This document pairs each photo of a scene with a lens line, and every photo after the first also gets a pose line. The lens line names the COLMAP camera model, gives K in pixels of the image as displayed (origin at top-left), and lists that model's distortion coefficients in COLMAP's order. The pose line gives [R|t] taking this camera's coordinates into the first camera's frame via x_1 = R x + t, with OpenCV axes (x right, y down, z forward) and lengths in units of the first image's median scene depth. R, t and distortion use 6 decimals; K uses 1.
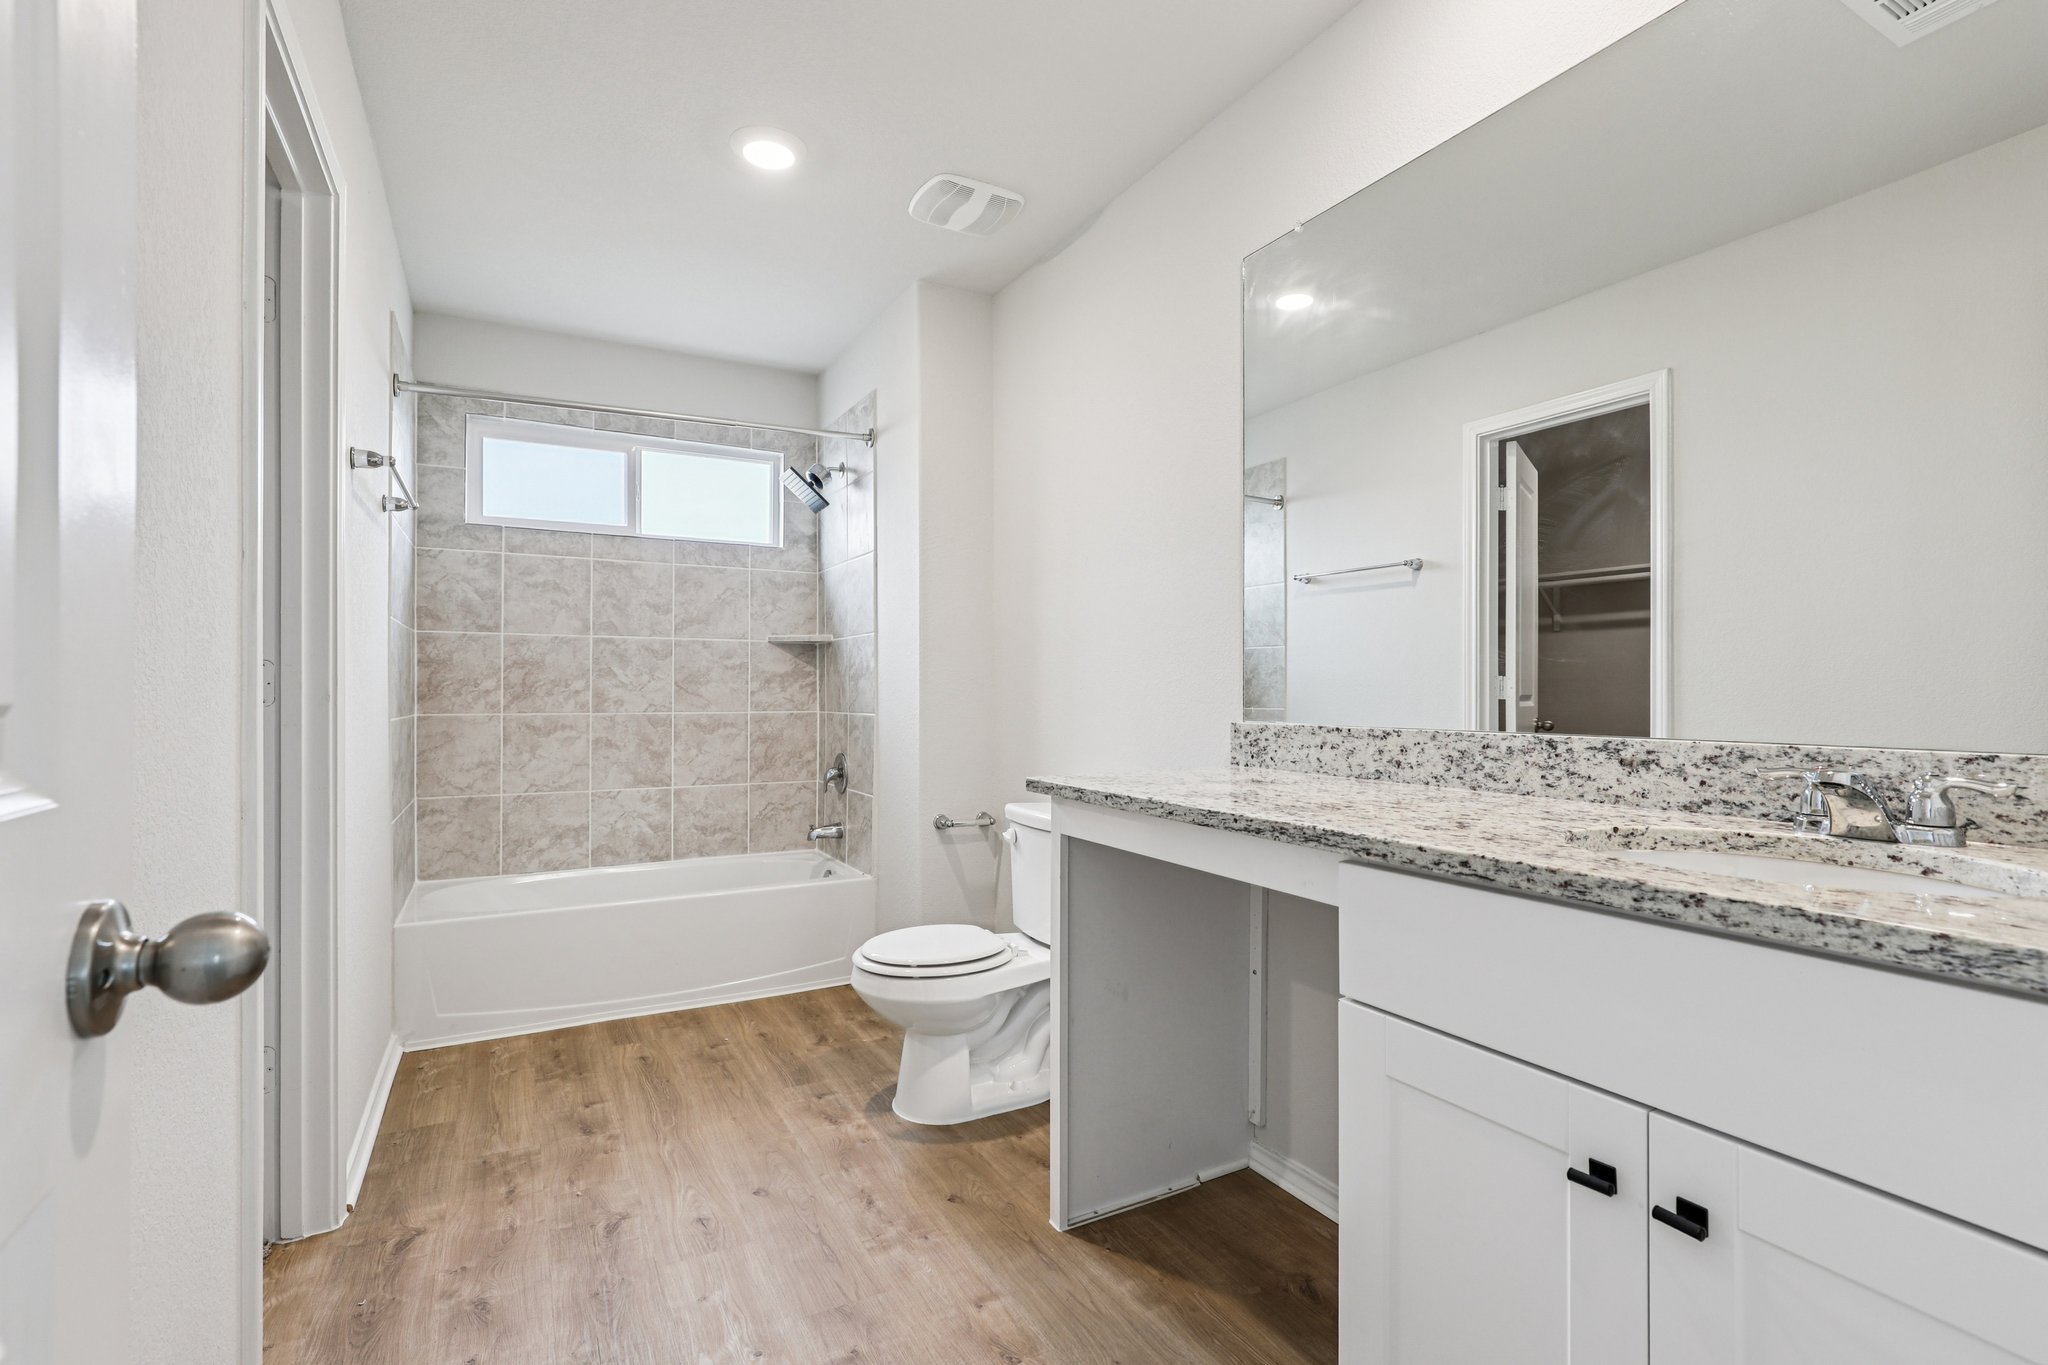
lens RADIAL K [[935.0, 0, 1024.3], [0, 935.0, 680.7], [0, 0, 1]] dist [-0.011085, 0.003395]
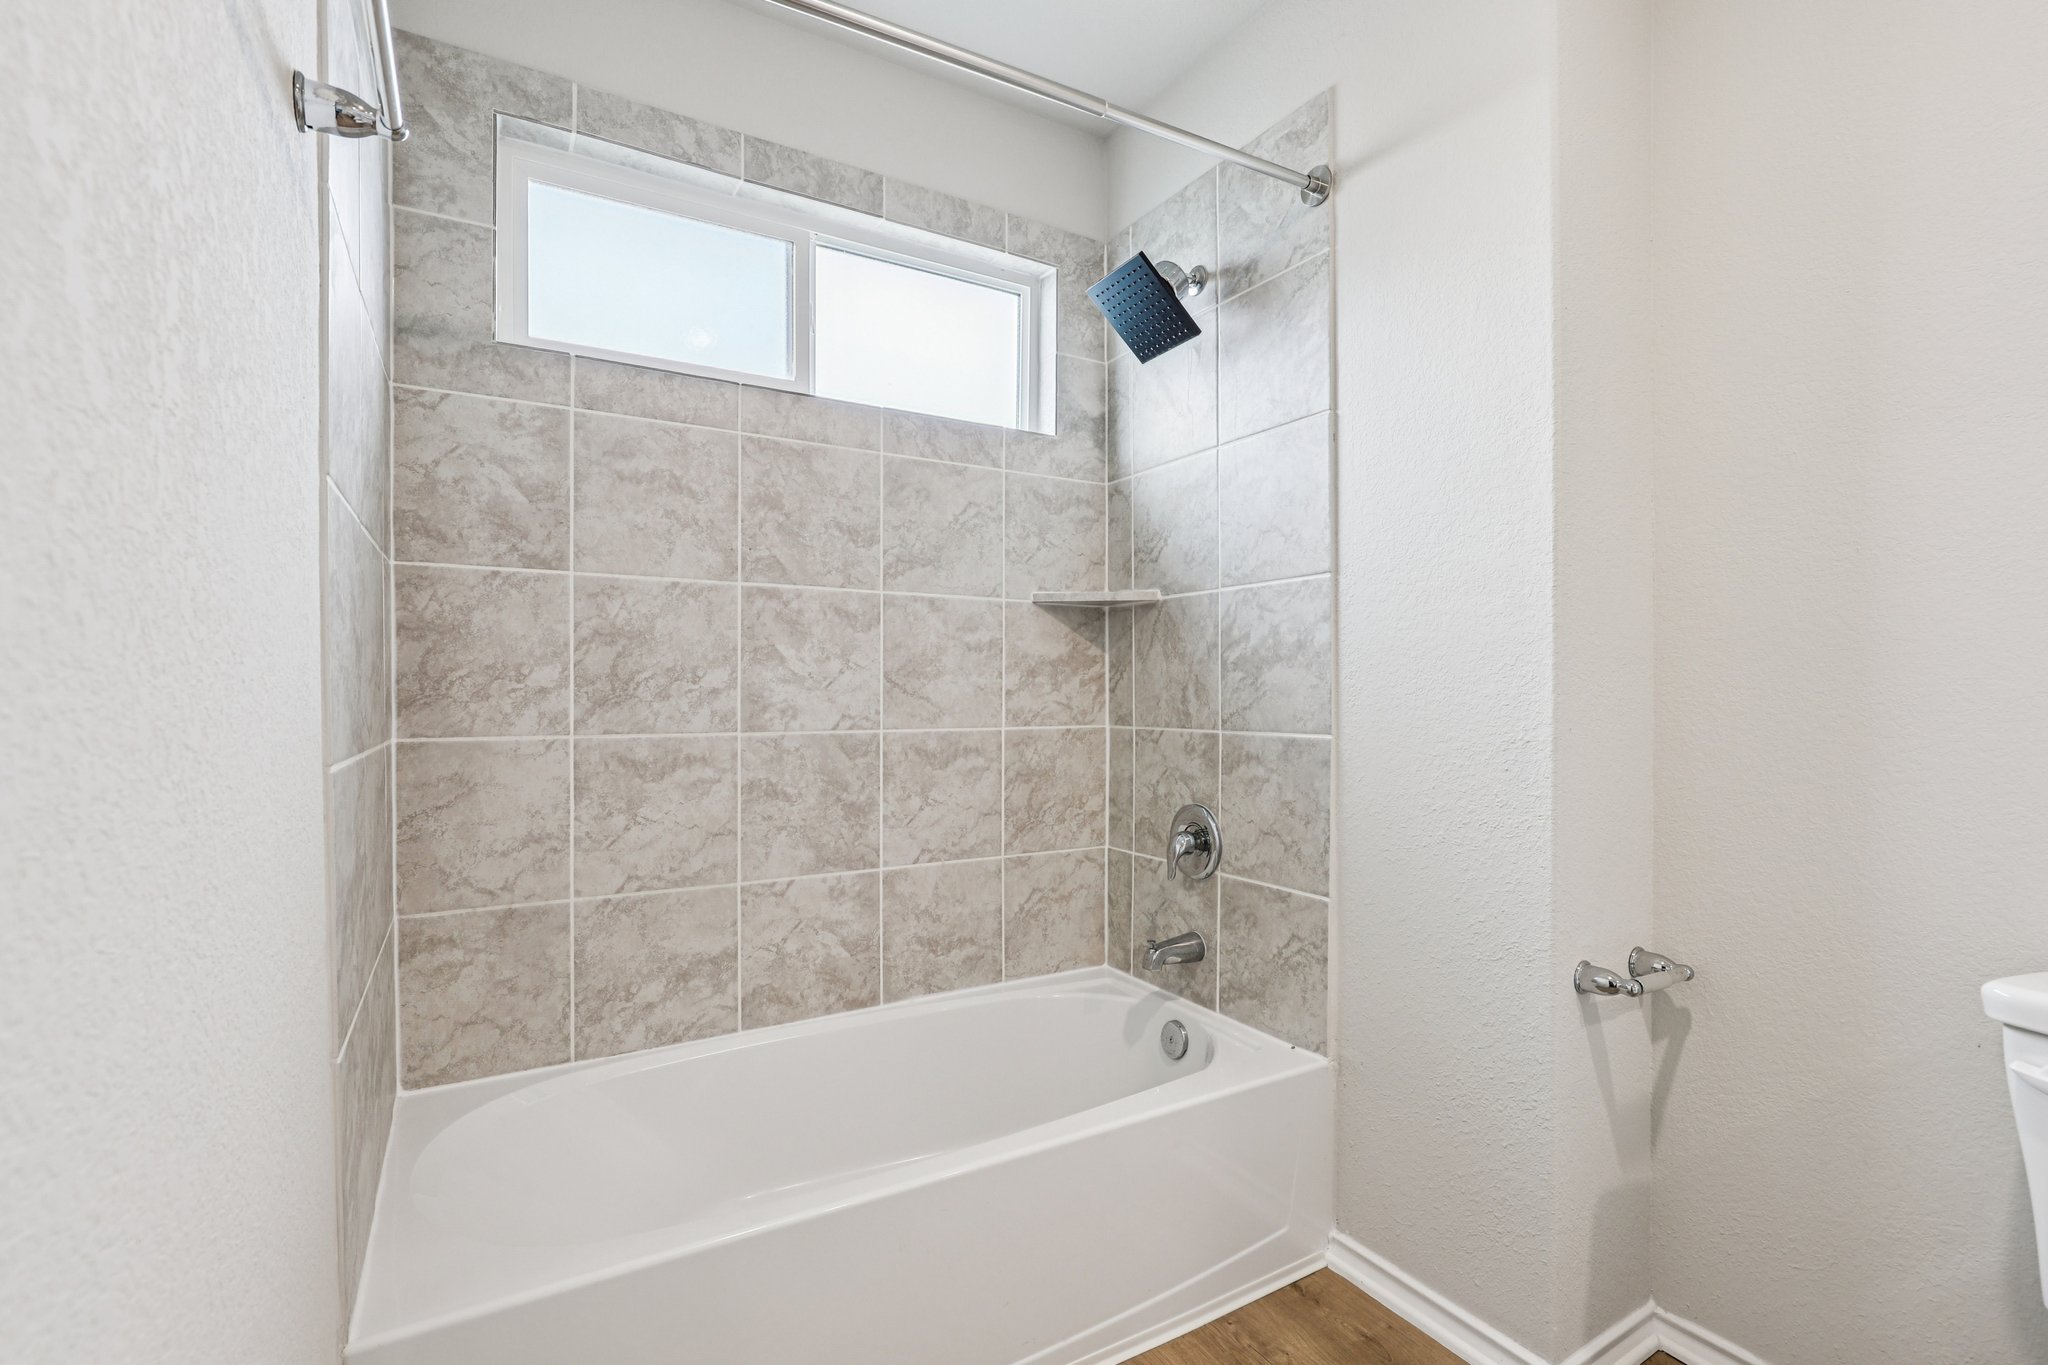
lens RADIAL K [[935.0, 0, 1033.3], [0, 935.0, 693.8], [0, 0, 1]] dist [-0.011085, 0.003395]
pose [[0.999424, -0.000064, 0.033949, -0.292065], [-0.000400, 0.999906, 0.013685, 0.005551], [-0.033946, -0.013691, 0.999330, 0.437566]]
